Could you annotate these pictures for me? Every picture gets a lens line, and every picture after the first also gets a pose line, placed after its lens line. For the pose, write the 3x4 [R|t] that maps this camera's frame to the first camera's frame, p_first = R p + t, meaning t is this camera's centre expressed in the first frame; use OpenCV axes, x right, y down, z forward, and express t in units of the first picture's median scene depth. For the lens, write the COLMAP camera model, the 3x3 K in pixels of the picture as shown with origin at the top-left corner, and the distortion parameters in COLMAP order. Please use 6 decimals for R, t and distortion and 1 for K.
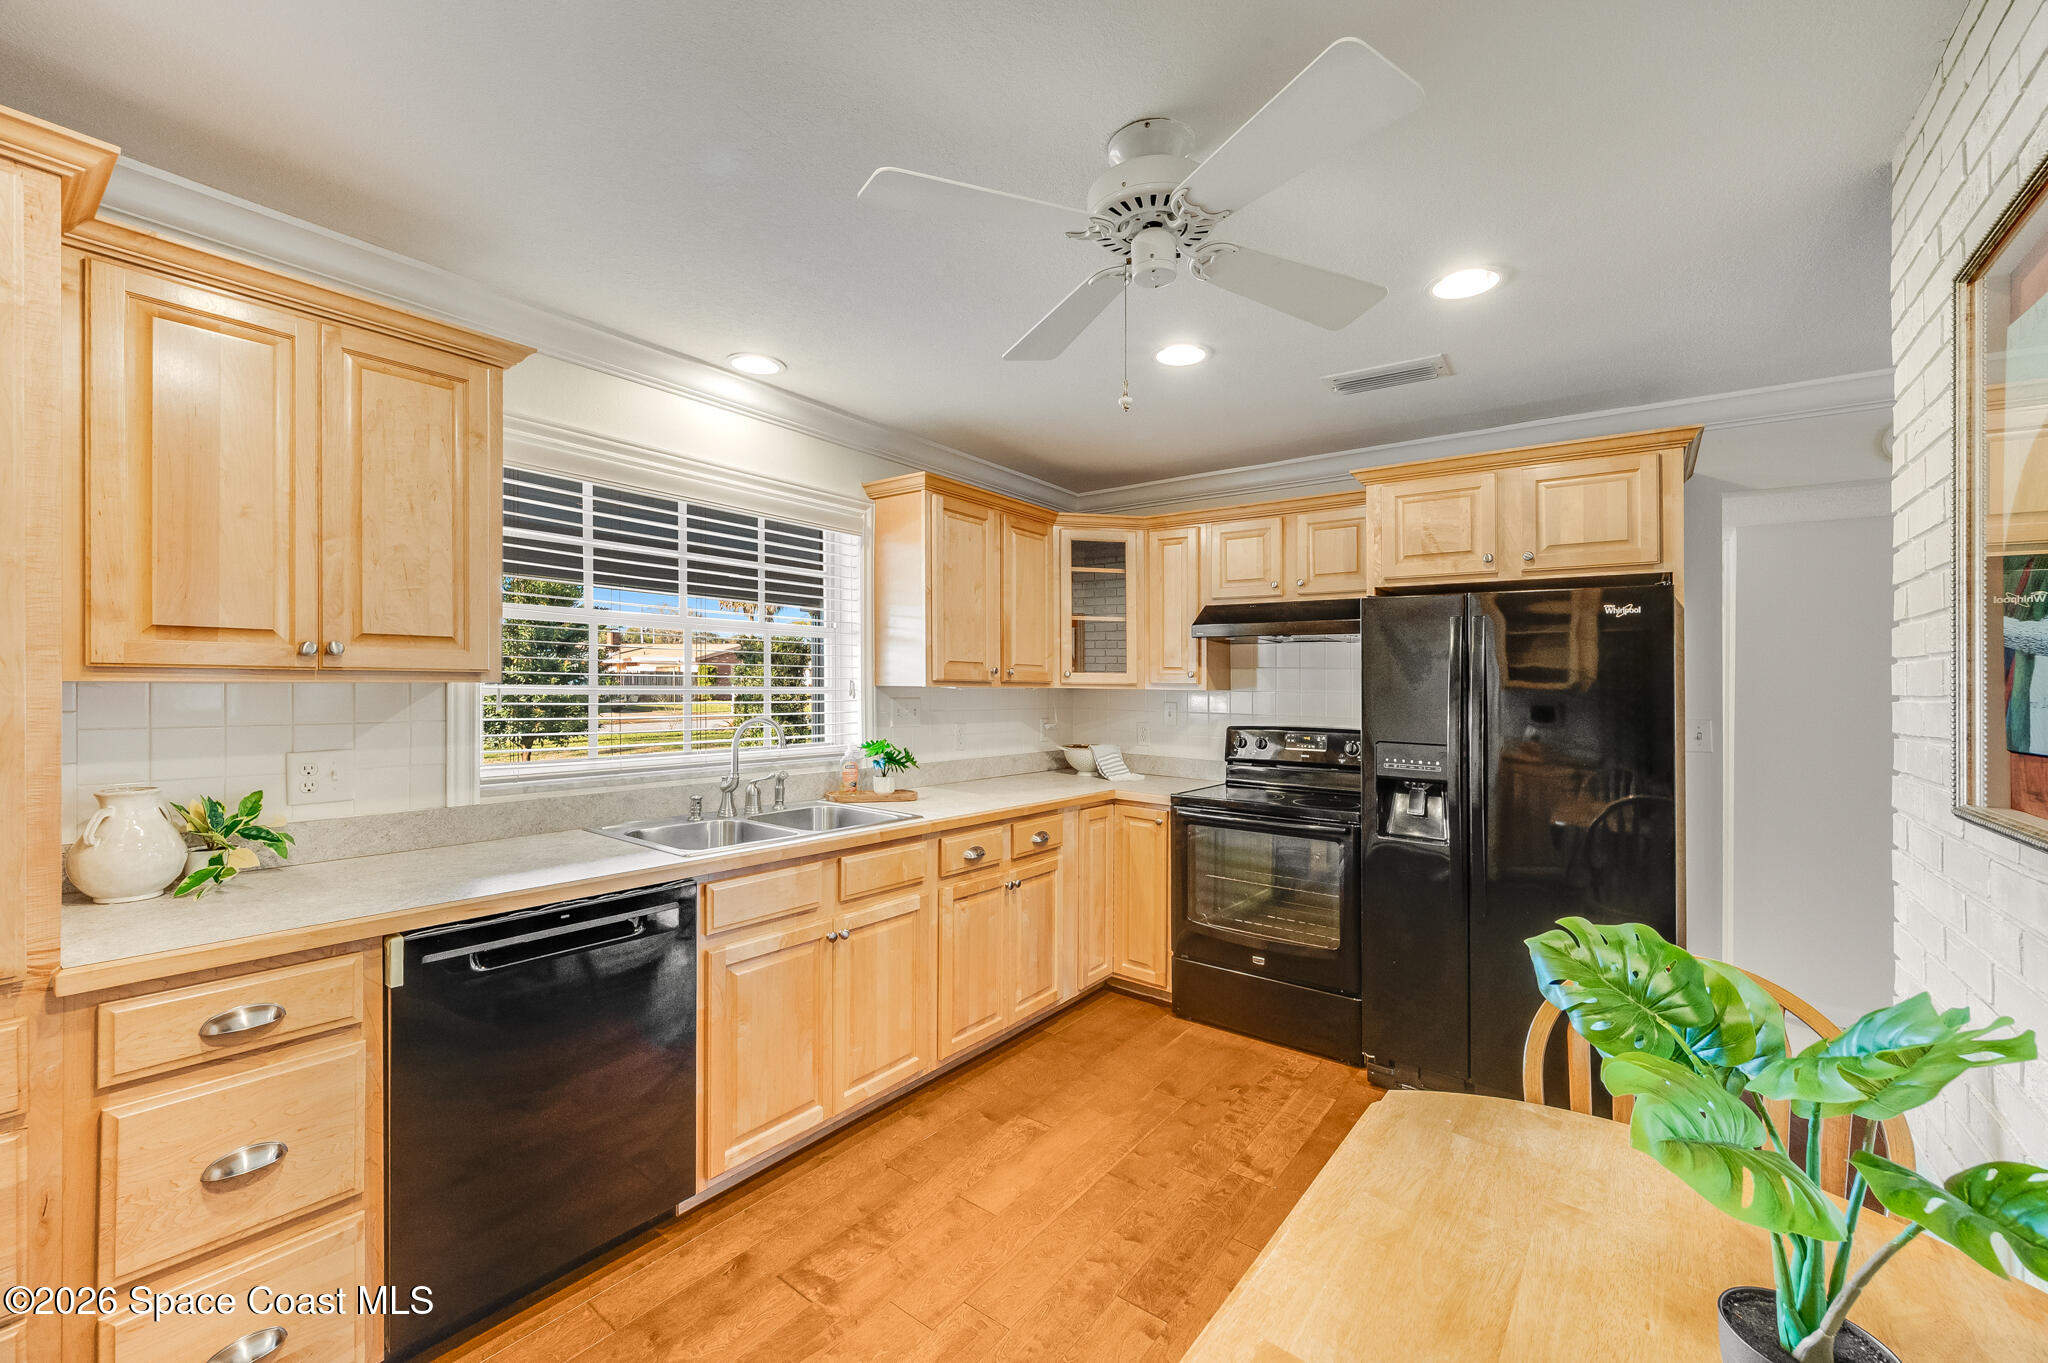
lens RADIAL K [[813.2, 0, 1025.0], [0, 813.2, 683.6], [0, 0, 1]] dist [0.003505, -0.000760]
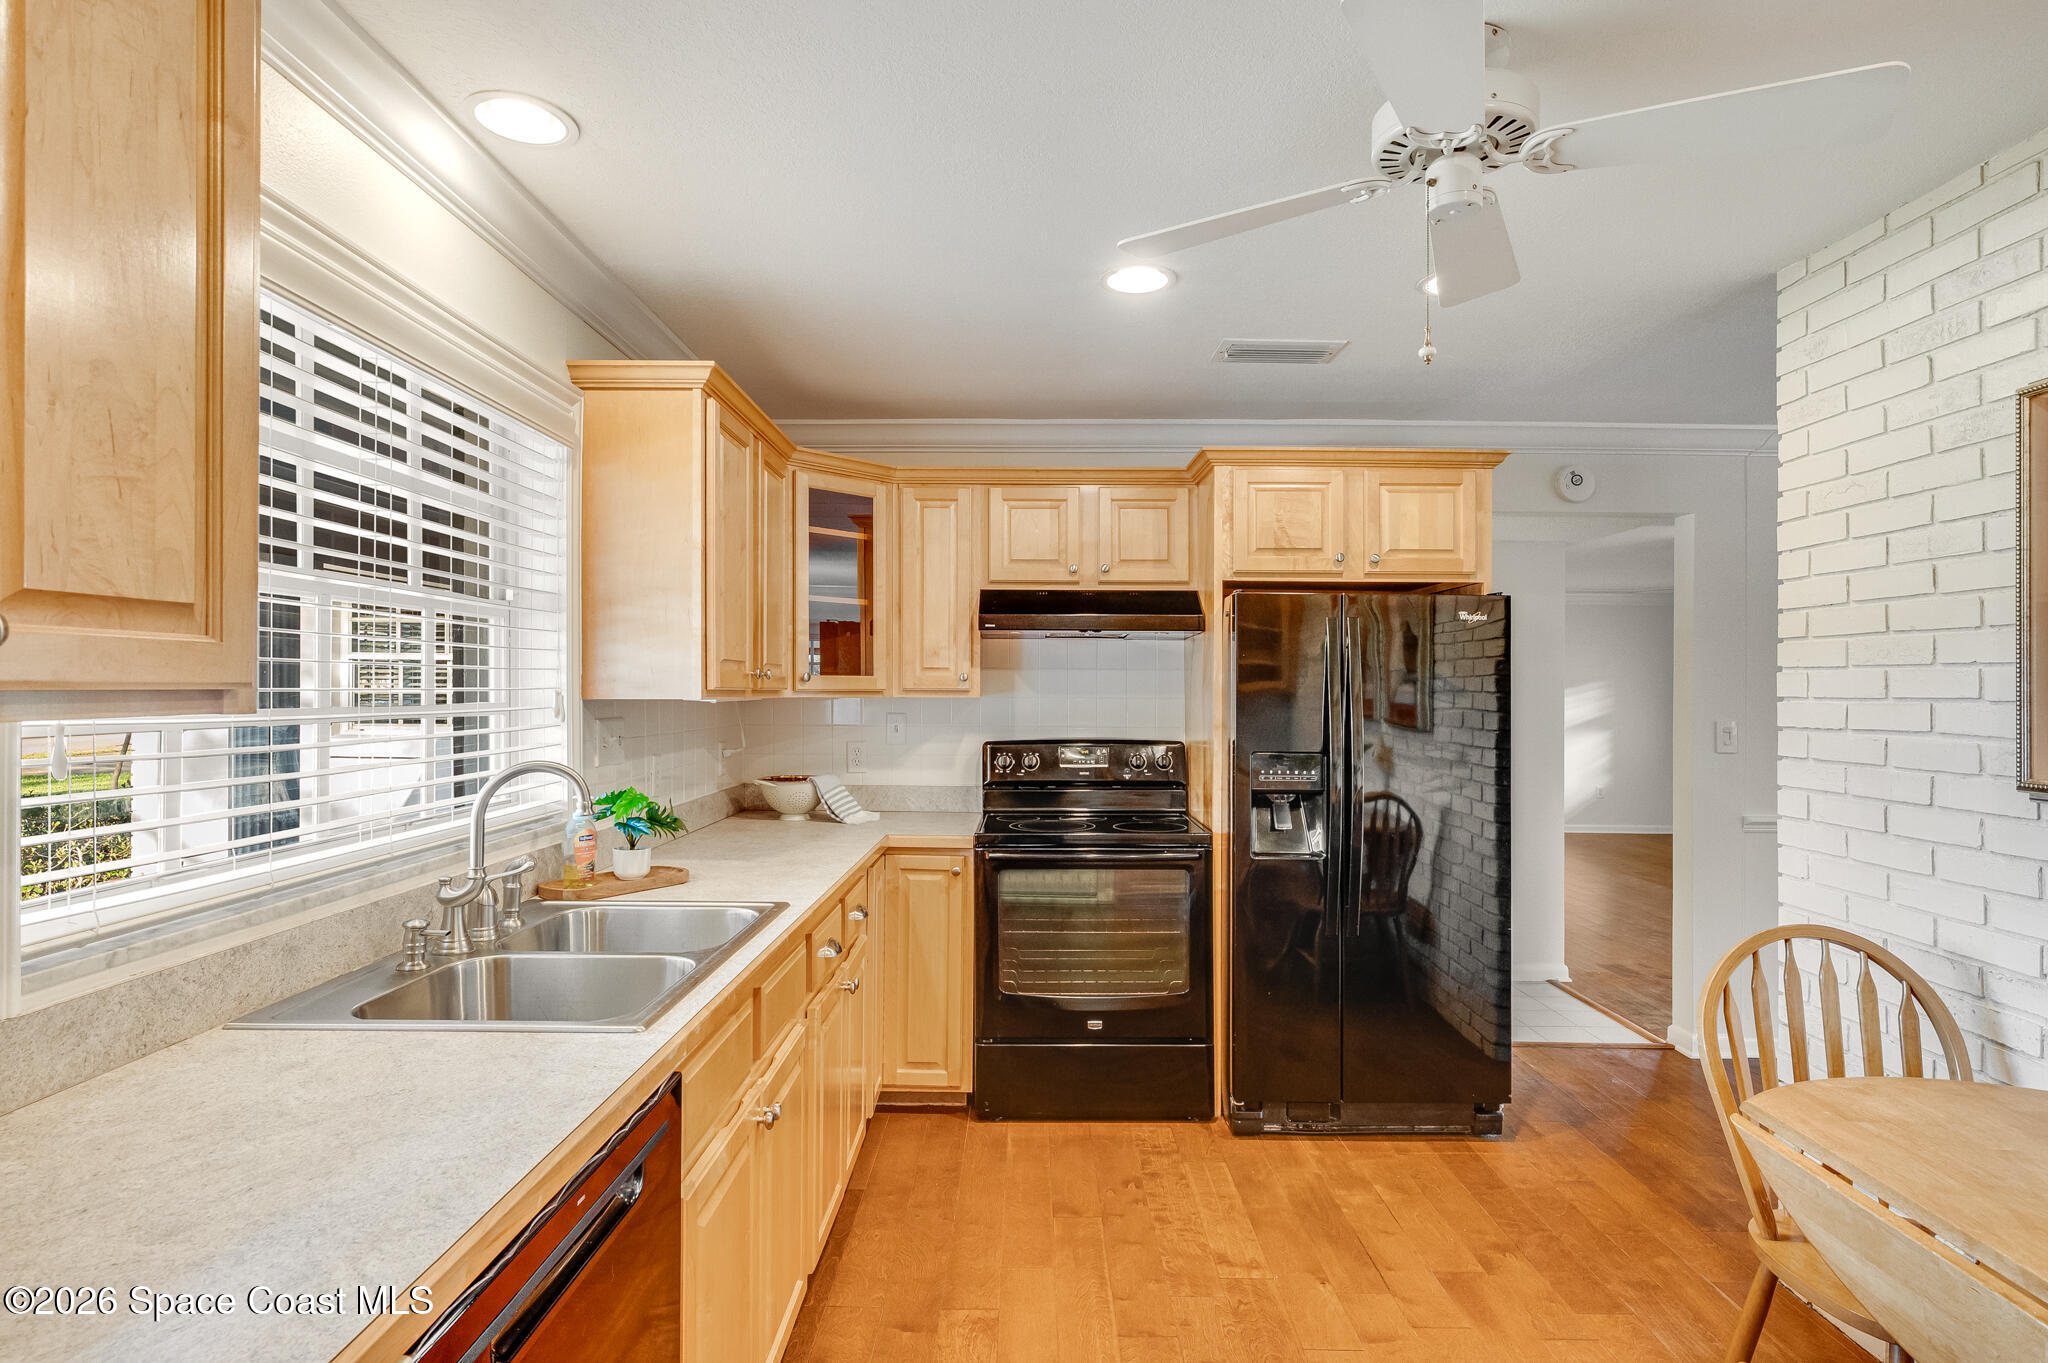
lens RADIAL K [[1043.5, 0, 1023.7], [0, 1043.5, 678.1], [0, 0, 1]] dist [0.000396, 0.000618]
pose [[0.800714, -0.005136, 0.599025, -0.400635], [0.007132, 0.999974, -0.000960, -0.010278], [-0.599005, 0.005041, 0.800729, 0.195265]]
